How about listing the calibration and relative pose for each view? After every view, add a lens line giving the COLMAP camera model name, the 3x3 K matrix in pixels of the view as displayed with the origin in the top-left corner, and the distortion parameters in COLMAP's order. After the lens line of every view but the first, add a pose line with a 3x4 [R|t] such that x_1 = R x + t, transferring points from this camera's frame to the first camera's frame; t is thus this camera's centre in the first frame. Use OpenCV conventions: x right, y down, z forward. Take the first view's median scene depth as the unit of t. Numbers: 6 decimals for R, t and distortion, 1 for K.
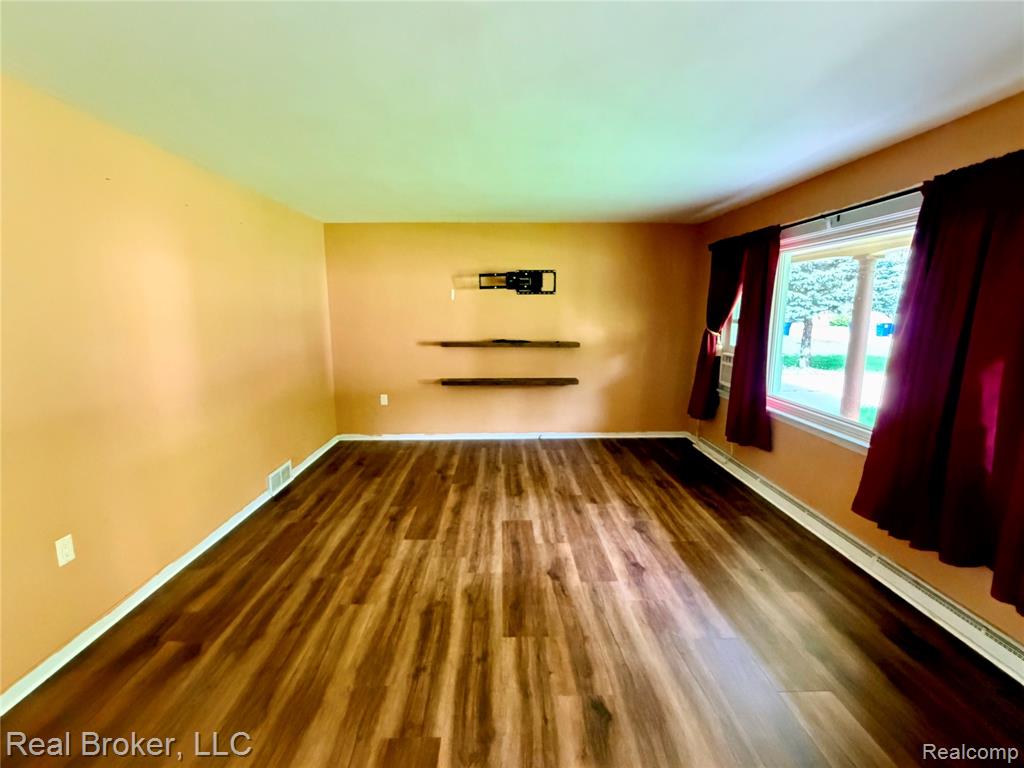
lens RADIAL K [[458.3, 0, 510.5], [0, 458.3, 383.5], [0, 0, 1]] dist [0.000566, 0.001160]
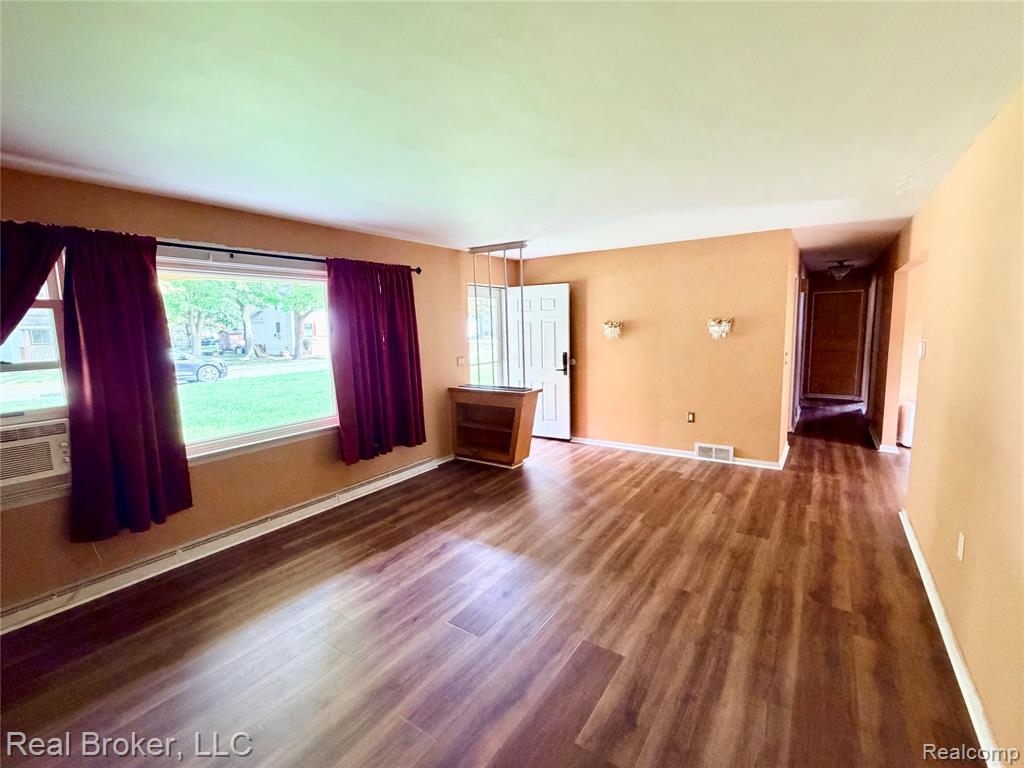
lens RADIAL K [[458.3, 0, 509.8], [0, 458.3, 384.4], [0, 0, 1]] dist [0.000566, 0.001160]
pose [[-0.810170, -0.054493, 0.583657, -0.442673], [0.122042, 0.958172, 0.258866, -0.242560], [-0.573350, 0.280956, -0.769632, 1.412207]]
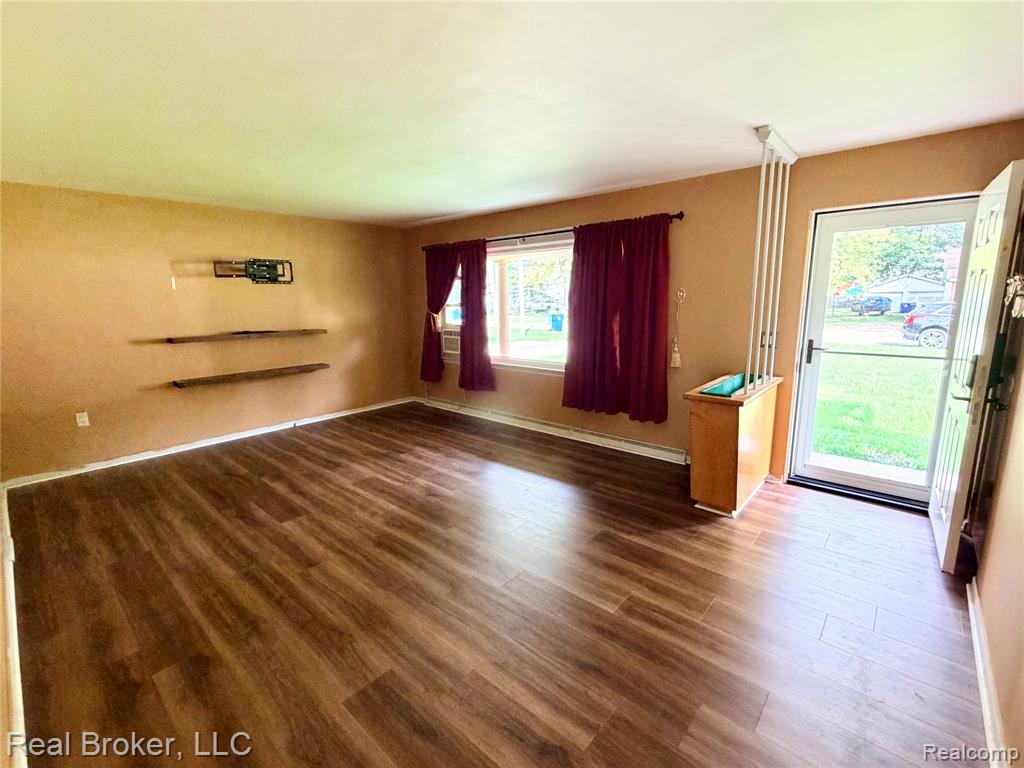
lens RADIAL K [[458.3, 0, 510.3], [0, 458.3, 382.1], [0, 0, 1]] dist [0.000566, 0.001160]
pose [[0.681716, -0.142099, 0.717685, -0.530505], [0.133495, 0.988648, 0.068945, 0.025930], [-0.719335, 0.048807, 0.692947, -0.080261]]
